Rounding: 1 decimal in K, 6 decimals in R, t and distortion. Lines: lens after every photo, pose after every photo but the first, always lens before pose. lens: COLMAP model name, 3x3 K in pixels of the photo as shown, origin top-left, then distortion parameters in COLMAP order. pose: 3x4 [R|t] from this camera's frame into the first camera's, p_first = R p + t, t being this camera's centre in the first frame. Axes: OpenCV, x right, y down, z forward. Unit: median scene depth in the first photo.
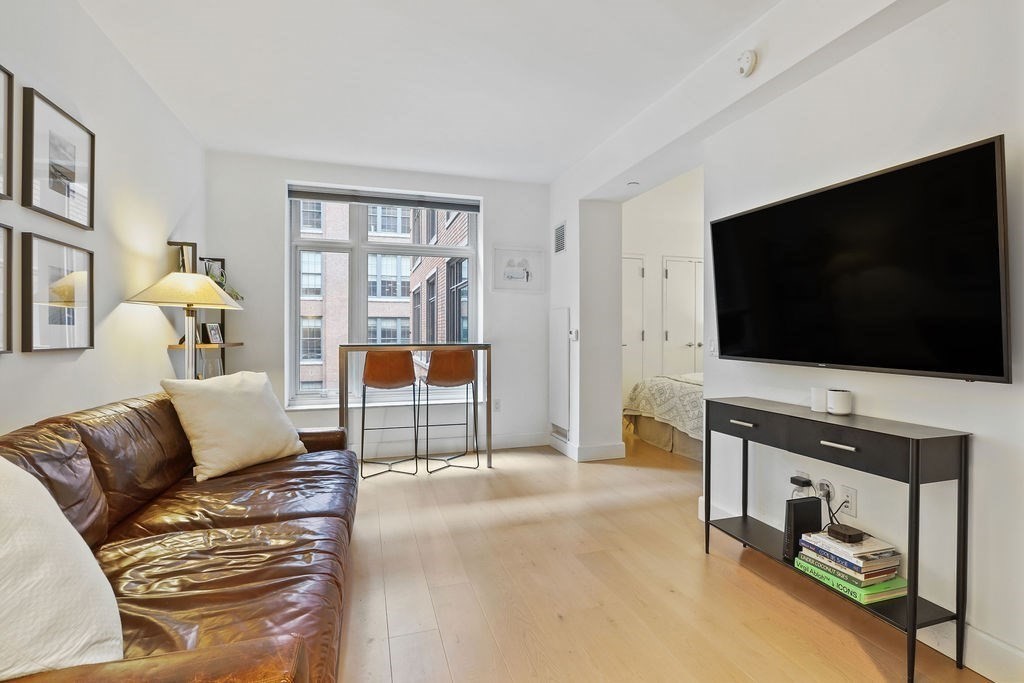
lens RADIAL K [[486.9, 0, 513.7], [0, 486.9, 347.9], [0, 0, 1]] dist [-0.007985, 0.000090]
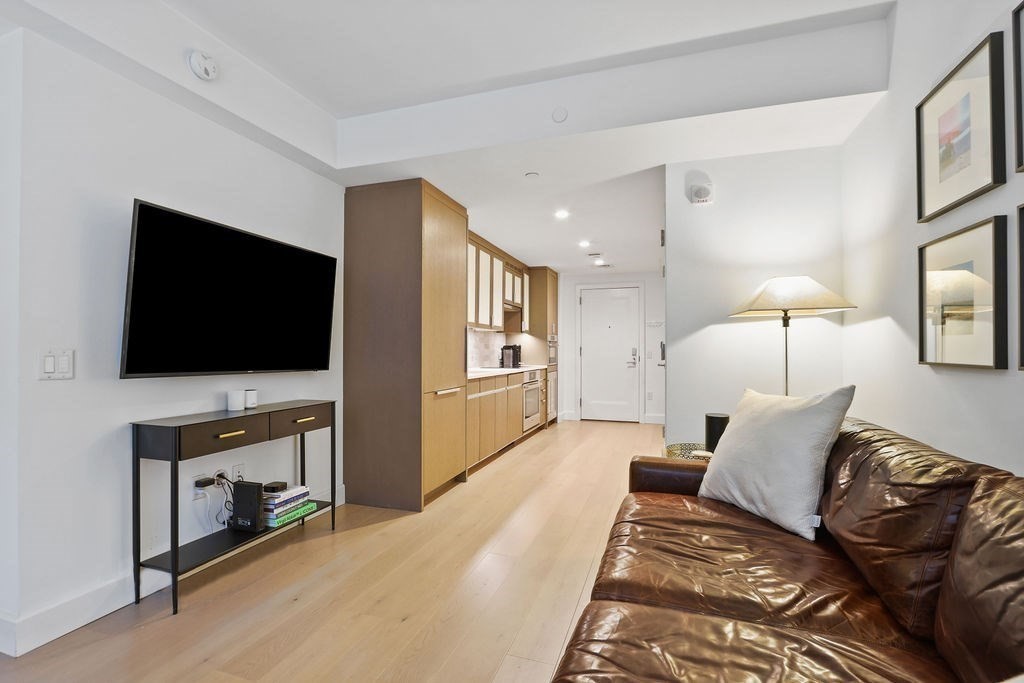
lens RADIAL K [[473.1, 0, 516.7], [0, 473.1, 345.6], [0, 0, 1]] dist [-0.016123, 0.001072]
pose [[-0.822568, 0.004113, 0.568652, -0.288177], [0.016370, 0.999731, 0.016447, -0.018692], [-0.568431, 0.022838, -0.822414, 0.719433]]
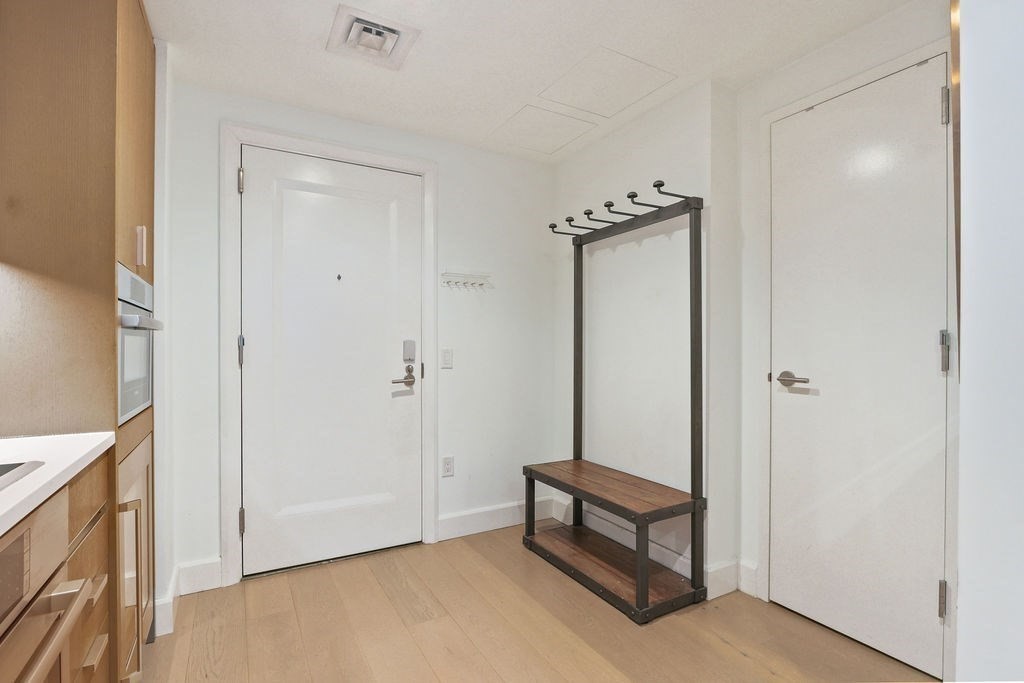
lens RADIAL K [[486.9, 0, 513.7], [0, 486.9, 347.9], [0, 0, 1]] dist [-0.007985, 0.000090]
pose [[-0.976064, 0.002237, -0.217472, 0.318379], [-0.004920, 0.999464, 0.032366, 0.011930], [0.217428, 0.032661, -0.975530, -0.239872]]
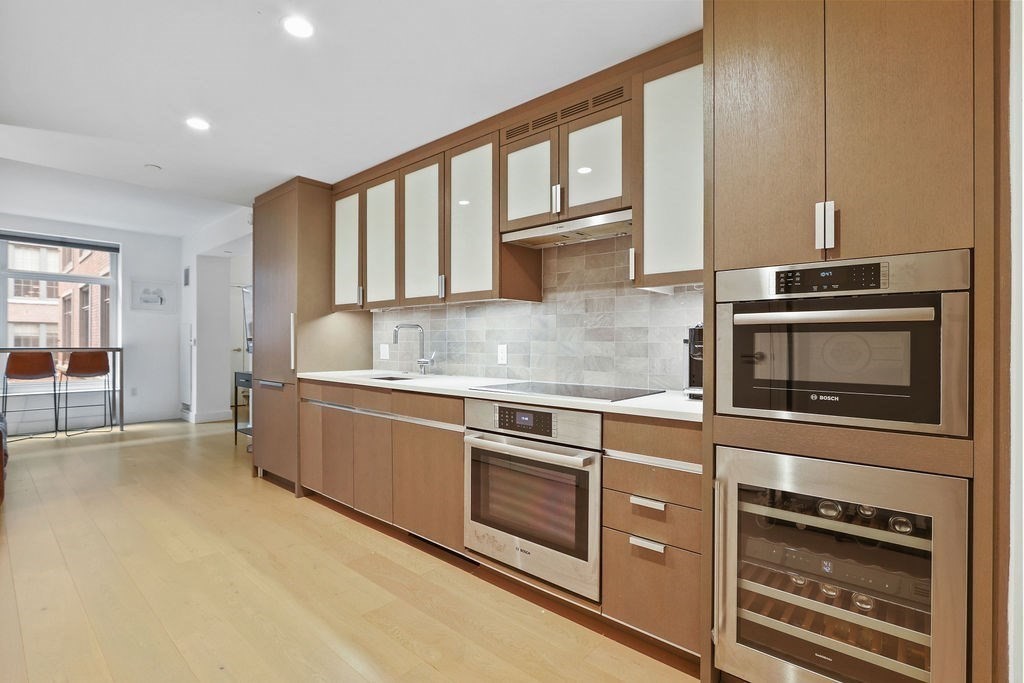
lens RADIAL K [[473.1, 0, 516.7], [0, 473.1, 345.6], [0, 0, 1]] dist [-0.016123, 0.001072]
pose [[0.846316, 0.000888, 0.532680, 0.192421], [0.012052, 0.999711, -0.020815, 0.027915], [-0.532545, 0.024036, 0.846060, -0.781934]]
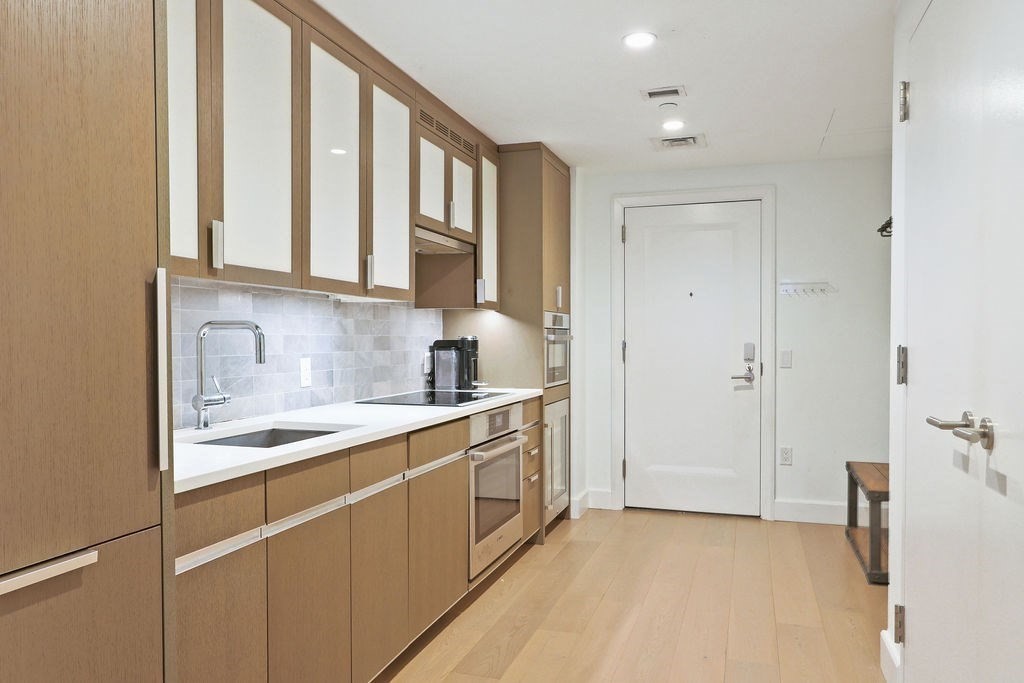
lens RADIAL K [[734.1, 0, 515.4], [0, 734.1, 354.8], [0, 0, 1]] dist [-0.006806, -0.000697]
pose [[-0.821756, -0.009003, 0.569768, -0.022492], [0.020879, 0.998728, 0.045894, -0.016974], [-0.569457, 0.049610, -0.820523, 0.224105]]
